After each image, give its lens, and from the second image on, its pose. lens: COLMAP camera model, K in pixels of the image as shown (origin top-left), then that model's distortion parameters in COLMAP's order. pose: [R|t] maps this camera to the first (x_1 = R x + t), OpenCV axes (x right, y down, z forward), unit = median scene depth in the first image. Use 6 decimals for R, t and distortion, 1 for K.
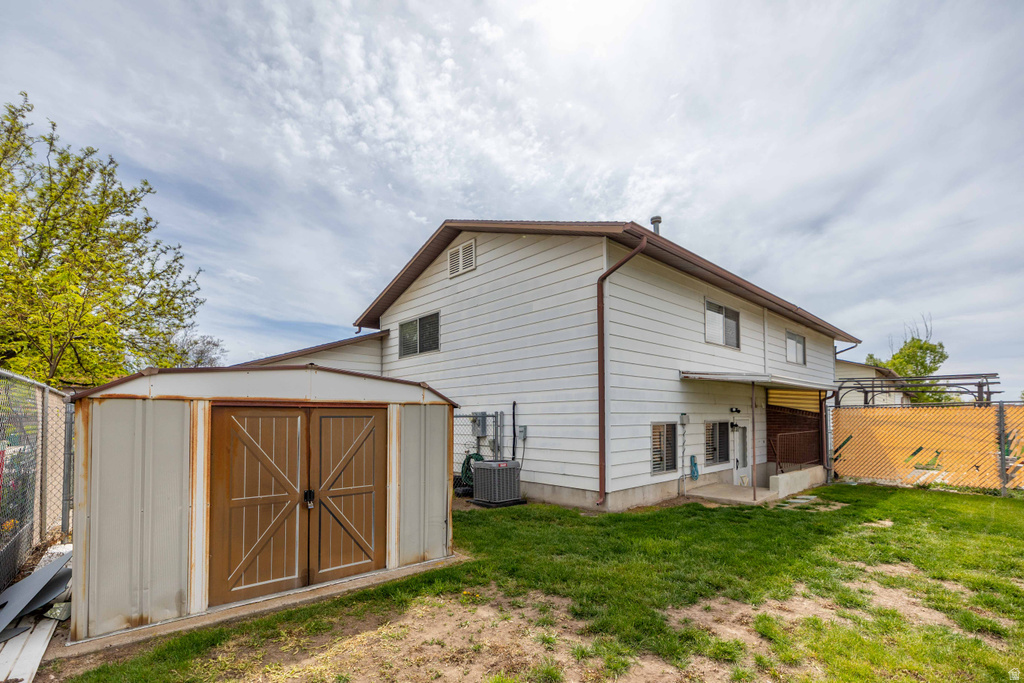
lens RADIAL K [[458.3, 0, 509.8], [0, 458.3, 372.7], [0, 0, 1]] dist [0.012054, 0.000387]
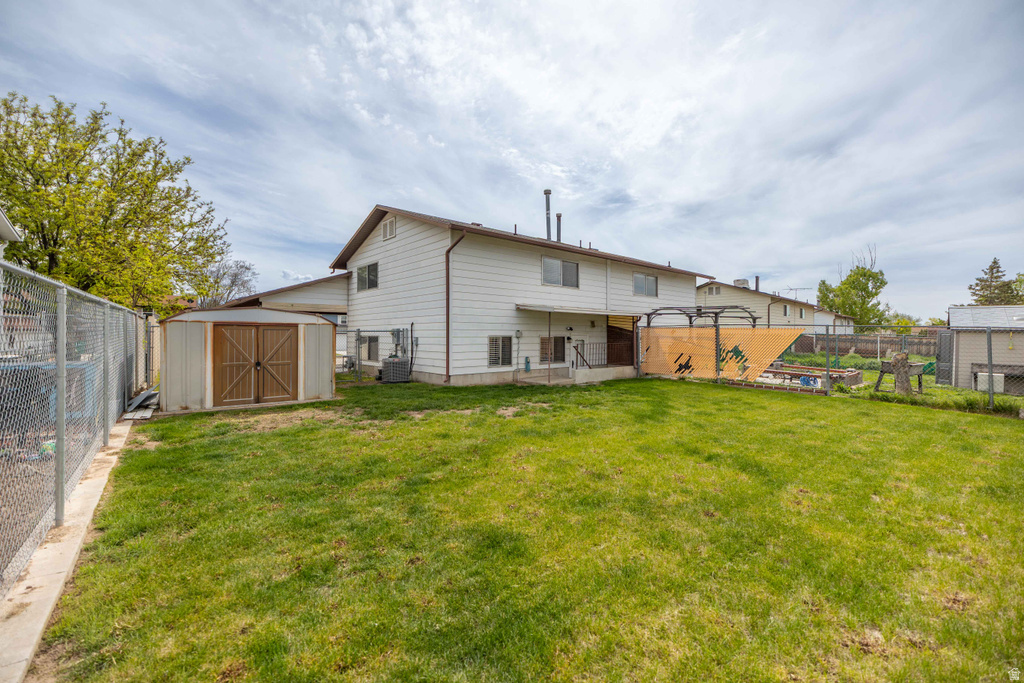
lens RADIAL K [[433.7, 0, 510.7], [0, 433.7, 334.5], [0, 0, 1]] dist [0.003420, -0.000328]
pose [[0.999218, 0.006939, -0.038935, 0.347571], [-0.003200, 0.995447, 0.095266, -0.034195], [0.039419, -0.095067, 0.994690, -0.420478]]
